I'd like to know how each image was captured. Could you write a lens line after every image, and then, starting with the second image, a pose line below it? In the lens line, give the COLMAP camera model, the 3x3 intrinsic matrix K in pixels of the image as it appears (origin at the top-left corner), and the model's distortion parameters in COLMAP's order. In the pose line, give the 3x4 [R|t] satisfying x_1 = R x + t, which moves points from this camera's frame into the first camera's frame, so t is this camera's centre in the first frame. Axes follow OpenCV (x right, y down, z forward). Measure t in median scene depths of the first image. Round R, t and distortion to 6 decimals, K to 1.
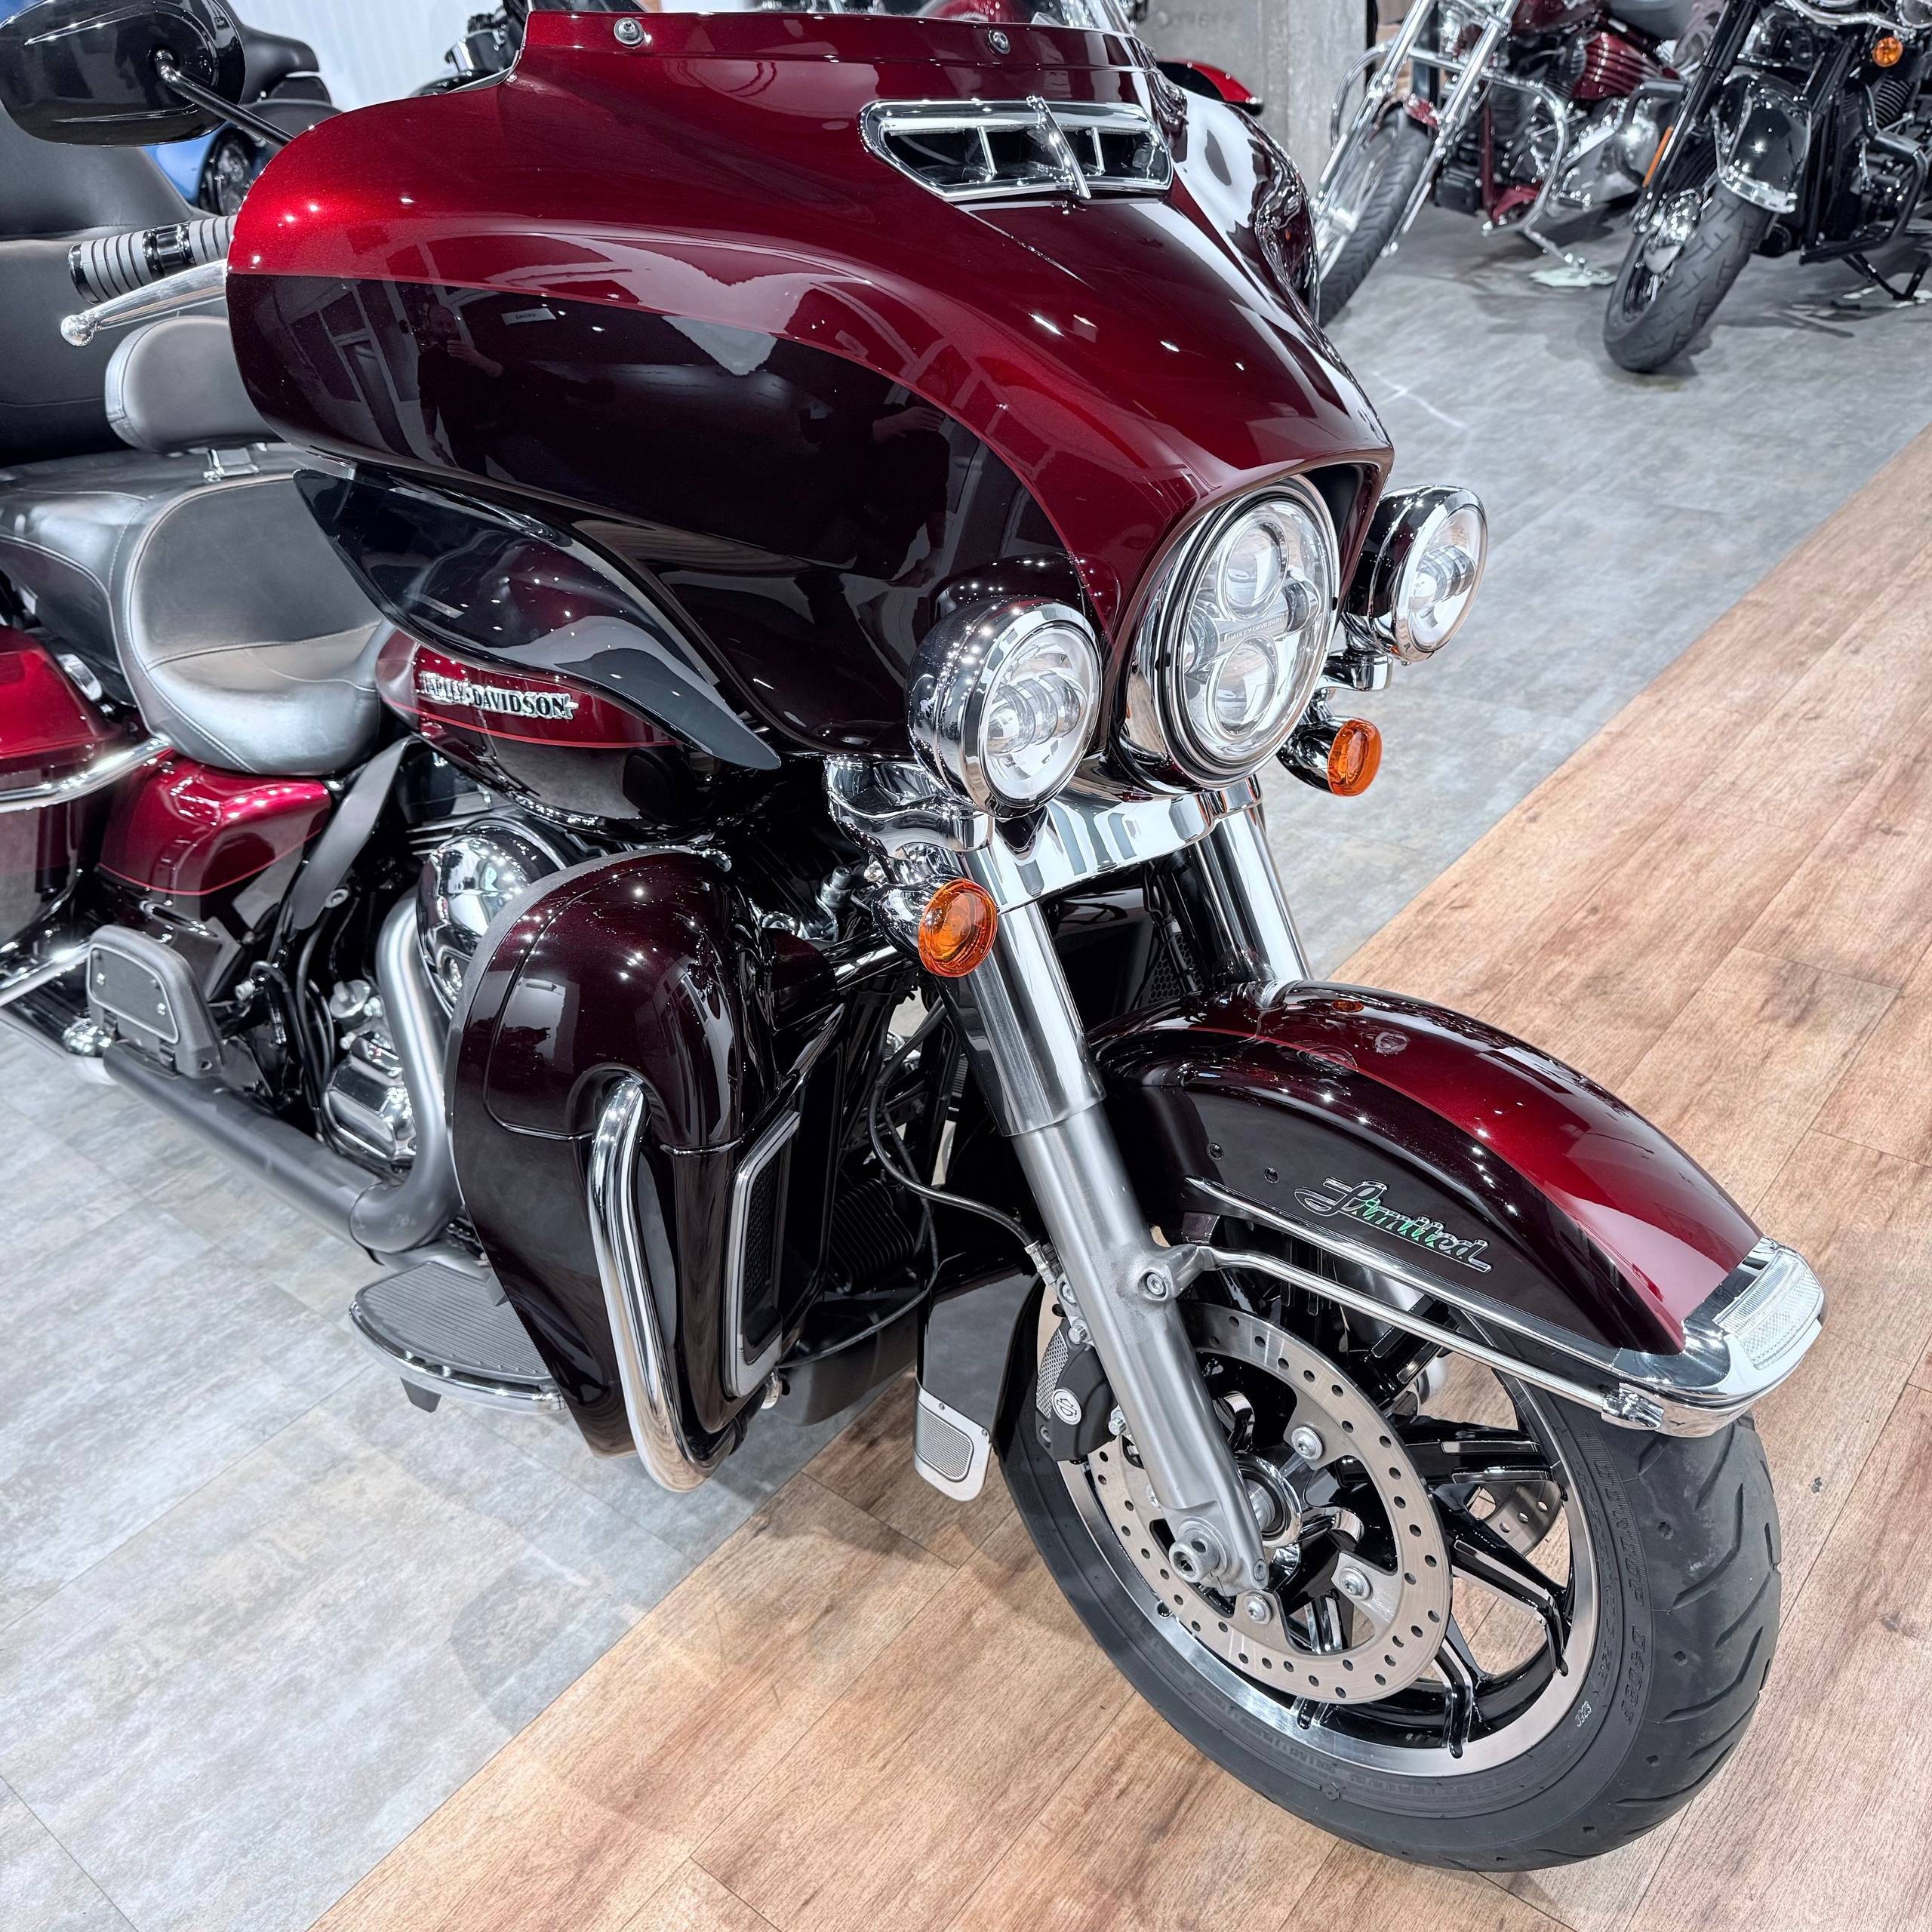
lens RADIAL K [[1805.8, 0, 978.8], [0, 1805.8, 966.2], [0, 0, 1]] dist [0.023118, -0.037622]
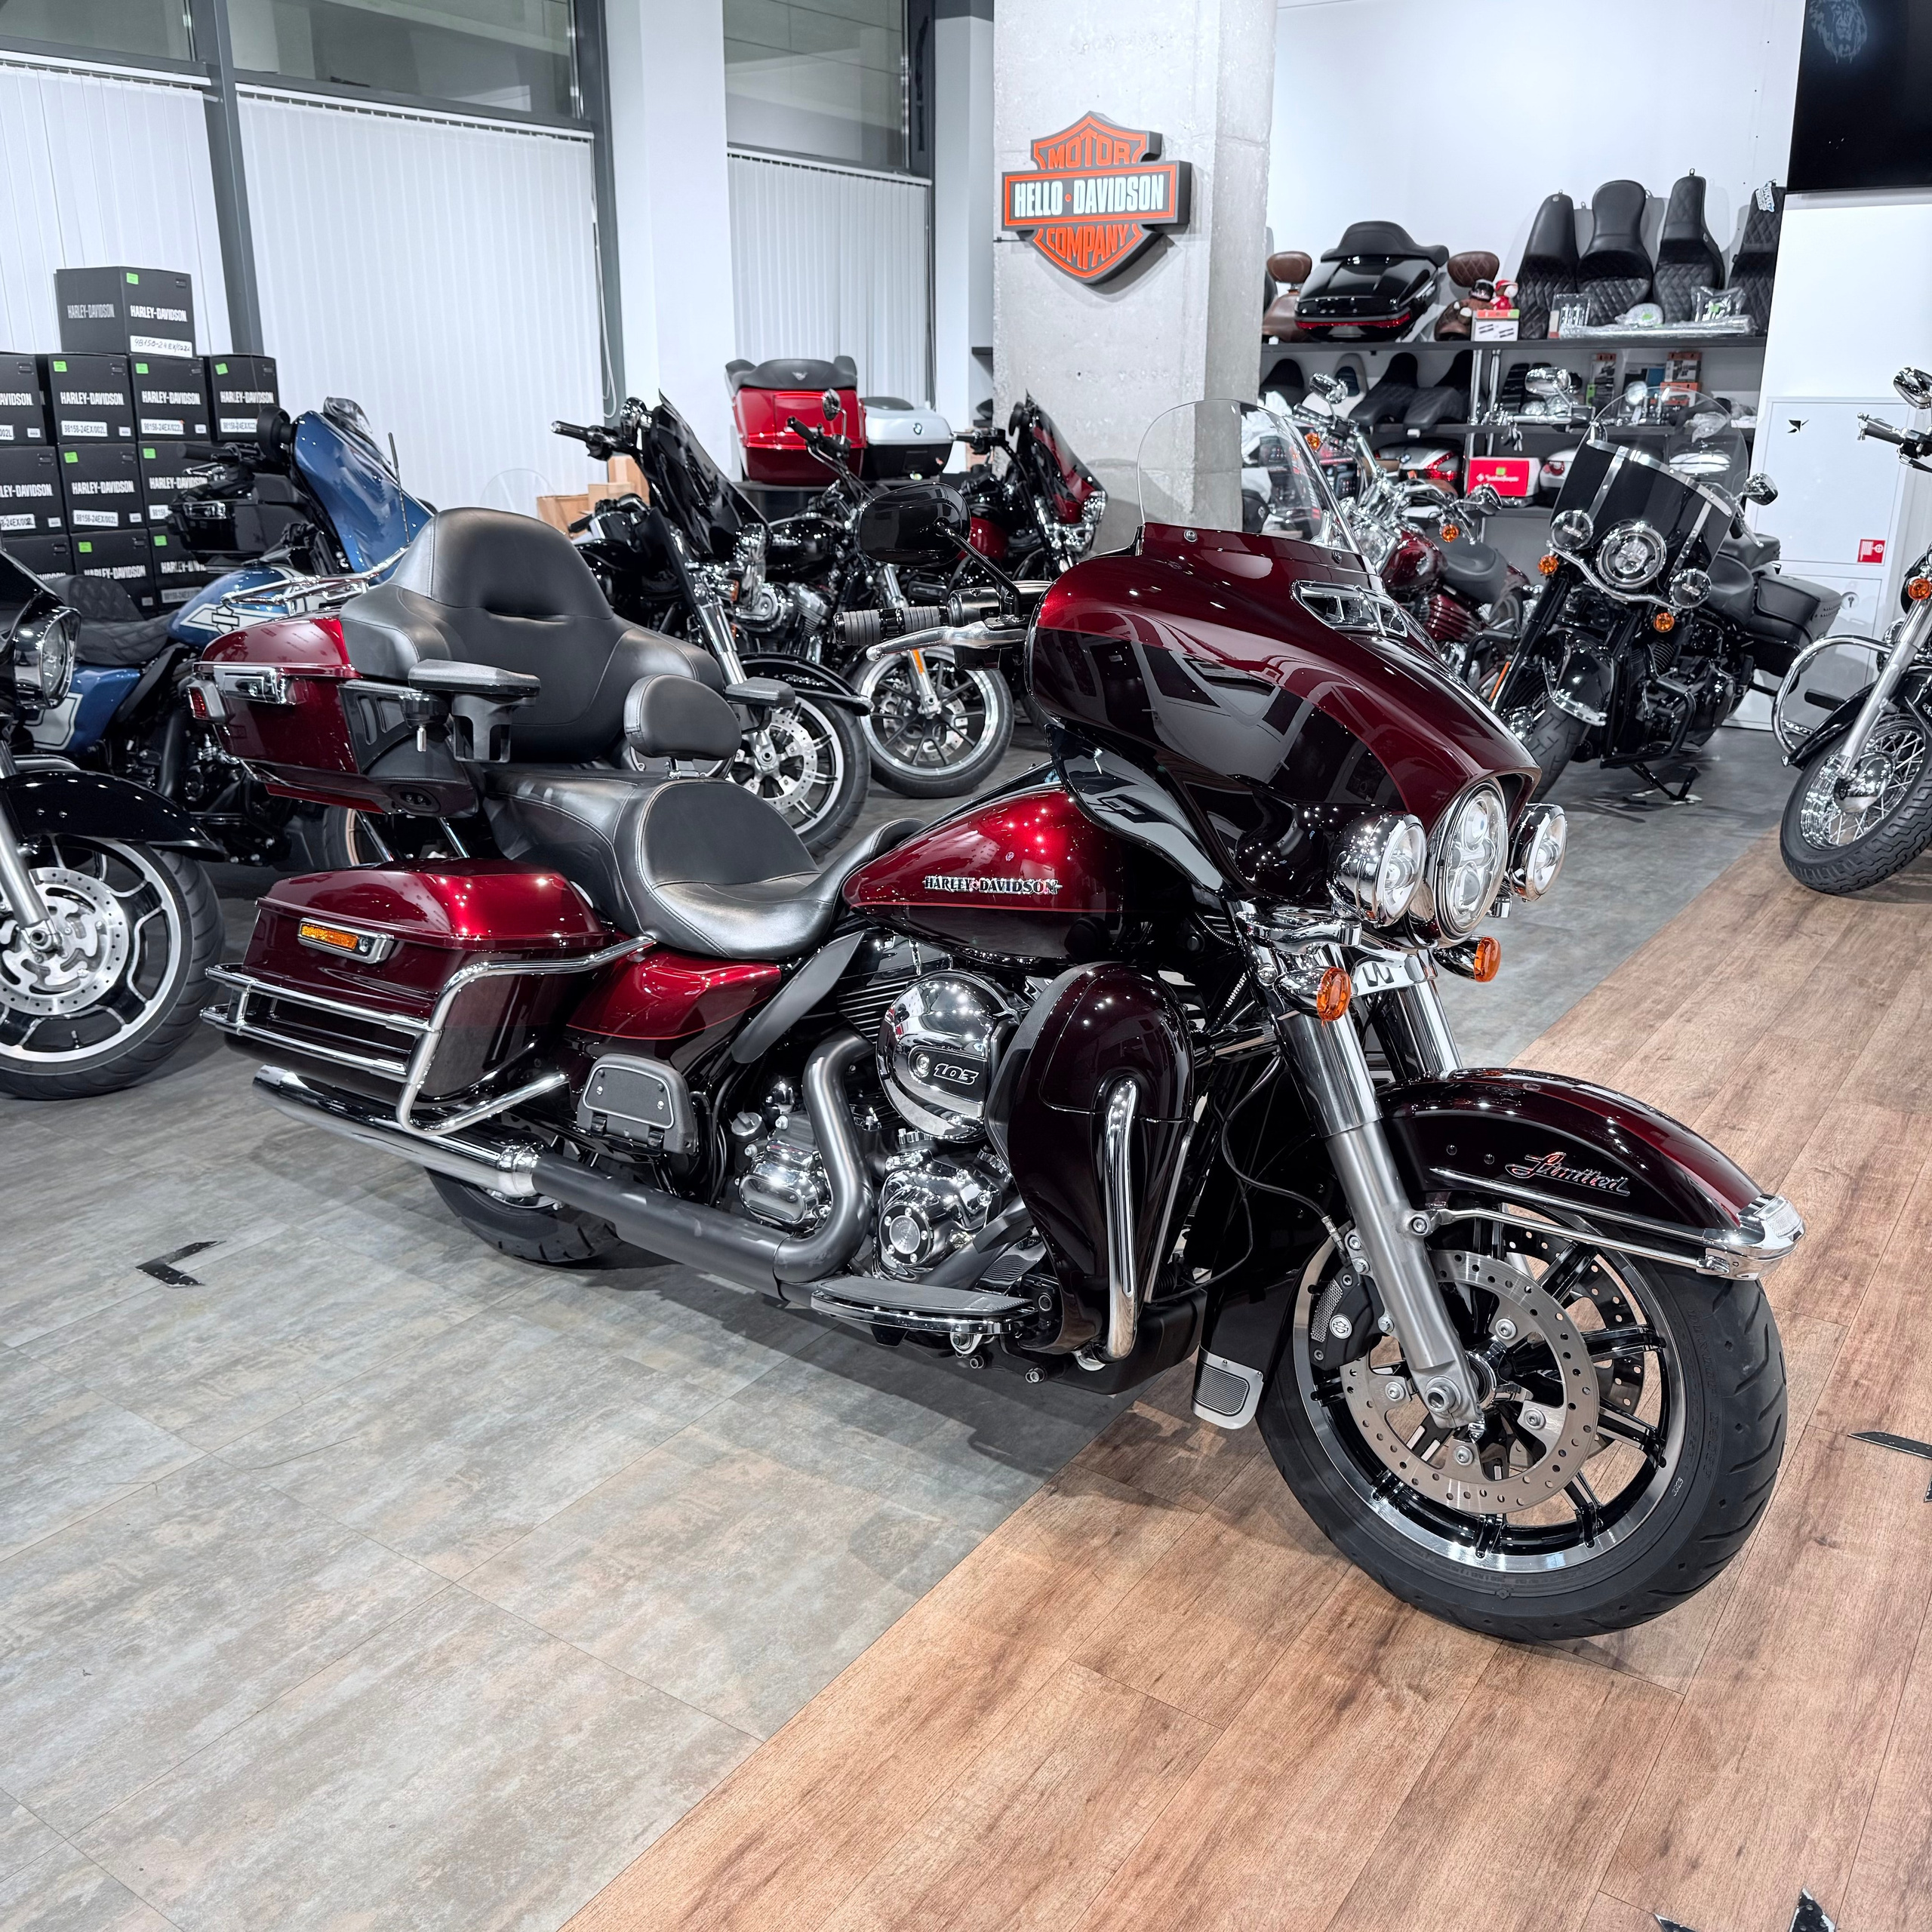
lens RADIAL K [[1777.3, 0, 972.8], [0, 1777.3, 966.8], [0, 0, 1]] dist [0.119452, -0.223182]
pose [[0.991471, 0.068742, 0.110728, -0.452260], [-0.039066, 0.967275, -0.250703, 0.329261], [-0.124338, 0.244239, 0.961711, -0.551006]]
